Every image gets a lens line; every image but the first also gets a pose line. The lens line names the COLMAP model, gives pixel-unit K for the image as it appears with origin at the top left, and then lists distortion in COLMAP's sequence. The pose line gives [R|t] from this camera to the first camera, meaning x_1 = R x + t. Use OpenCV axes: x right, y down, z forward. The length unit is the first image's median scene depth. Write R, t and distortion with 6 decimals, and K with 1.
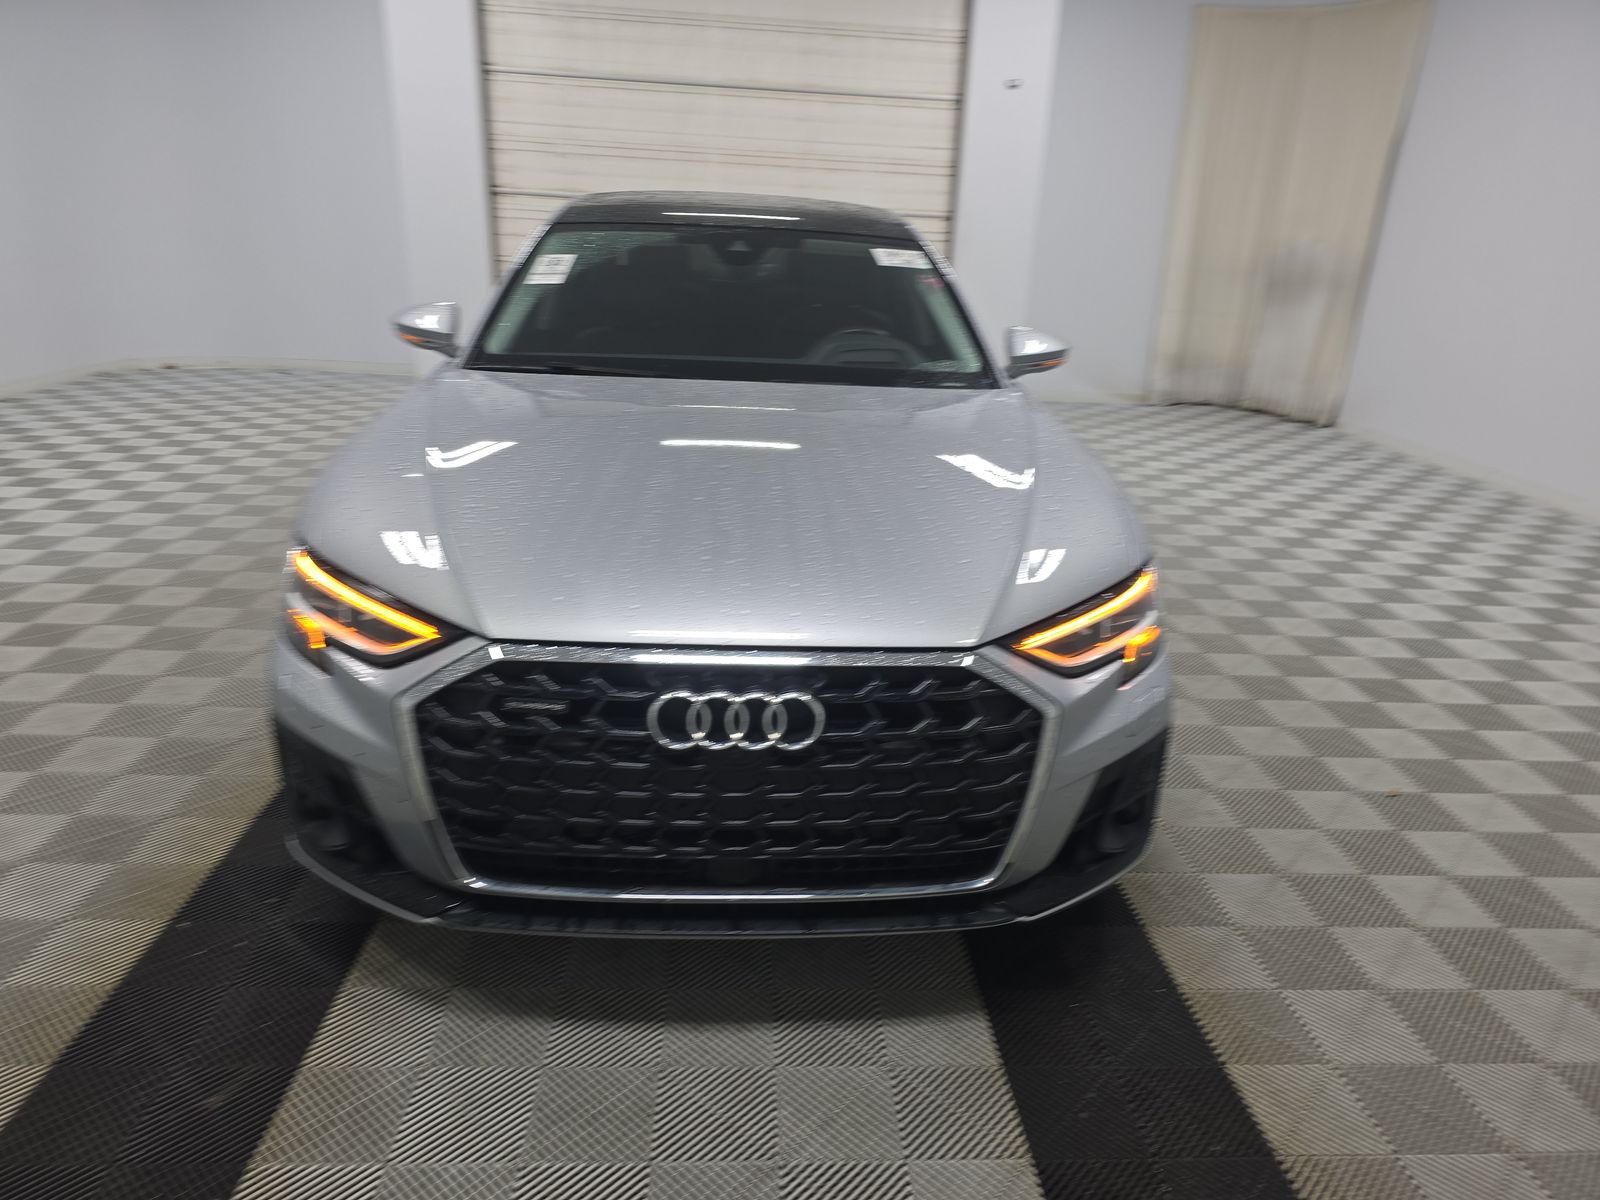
lens RADIAL K [[1071.6, 0, 800.0], [0, 1071.6, 600.0], [0, 0, 1]] dist [0.058988, -0.043997]
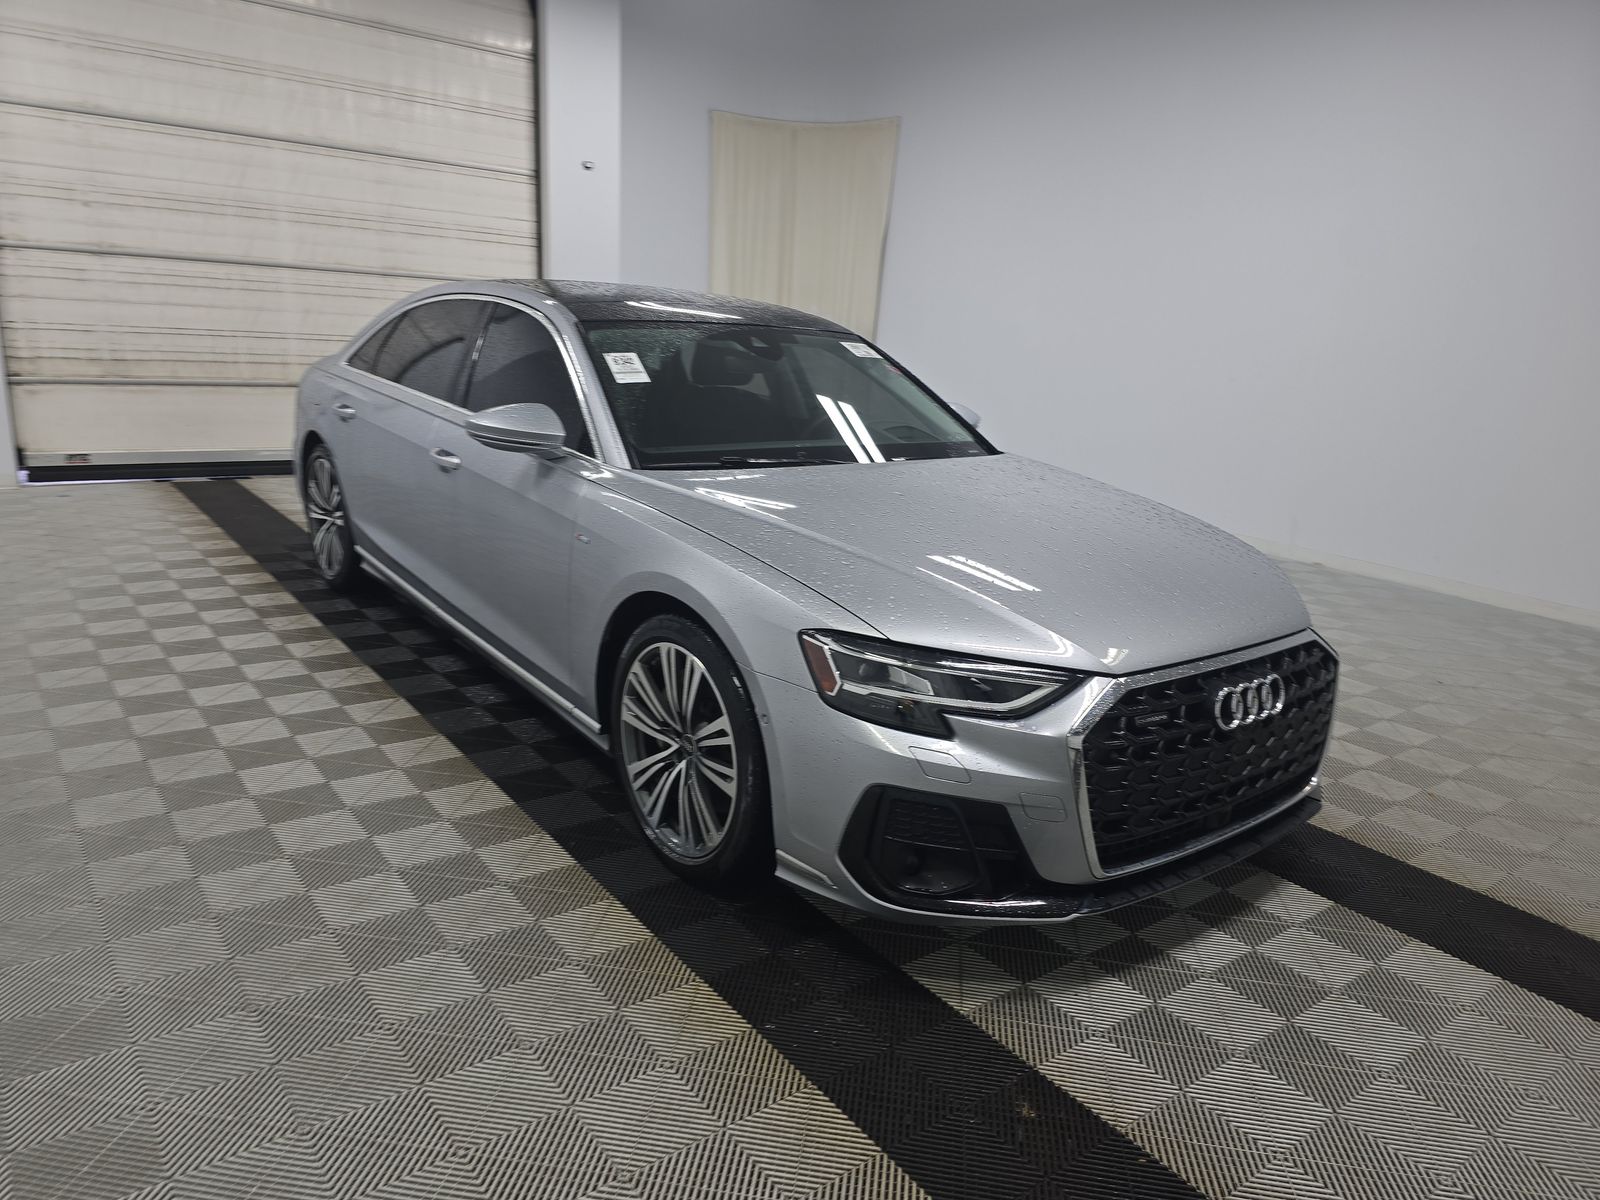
lens RADIAL K [[1071.6, 0, 800.0], [0, 1071.6, 600.0], [0, 0, 1]] dist [0.058988, -0.043997]
pose [[0.825145, -0.145712, 0.545806, -0.272882], [0.166817, 0.985926, 0.011016, -0.027809], [-0.539730, 0.081960, 0.837839, 0.023884]]
